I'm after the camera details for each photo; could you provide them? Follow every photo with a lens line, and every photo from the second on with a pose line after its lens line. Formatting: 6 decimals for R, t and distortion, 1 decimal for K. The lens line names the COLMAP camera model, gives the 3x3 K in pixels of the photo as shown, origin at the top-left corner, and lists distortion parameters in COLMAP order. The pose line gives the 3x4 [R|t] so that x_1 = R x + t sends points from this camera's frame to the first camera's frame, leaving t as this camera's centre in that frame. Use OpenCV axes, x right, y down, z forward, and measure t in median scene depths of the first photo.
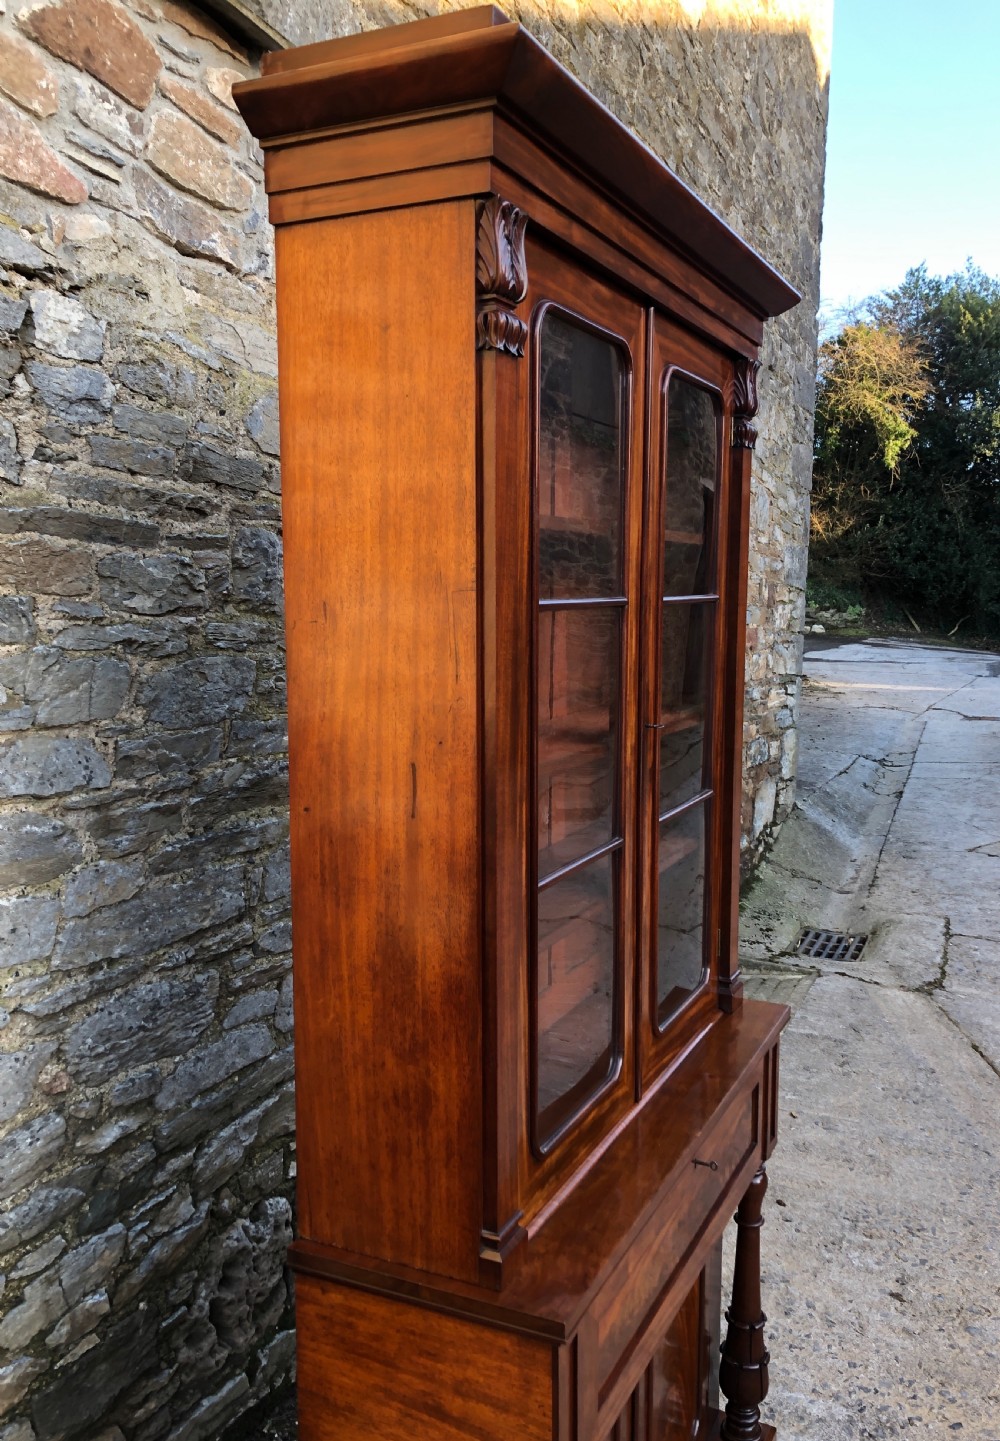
lens RADIAL K [[1213.6, 0, 509.4], [0, 1213.6, 722.8], [0, 0, 1]] dist [0.036352, -0.010961]
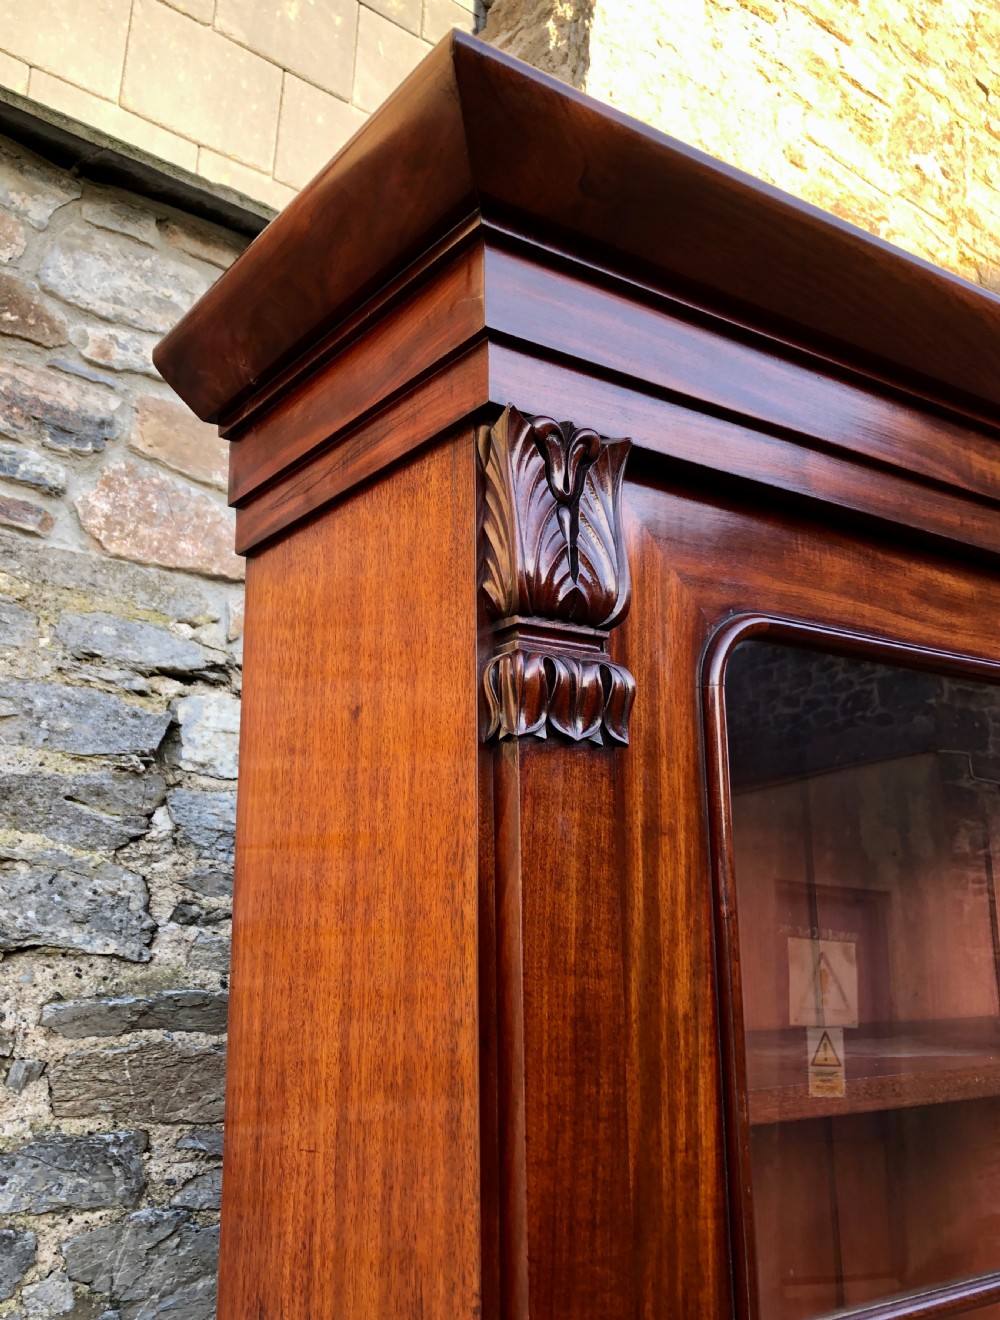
lens RADIAL K [[1226.2, 0, 486.2], [0, 1226.2, 647.0], [0, 0, 1]] dist [0.011242, 0.000000]
pose [[0.875150, -0.121514, -0.468344, 0.127103], [-0.045494, 0.942998, -0.329675, -0.141644], [0.481708, 0.309822, 0.819737, 0.459594]]
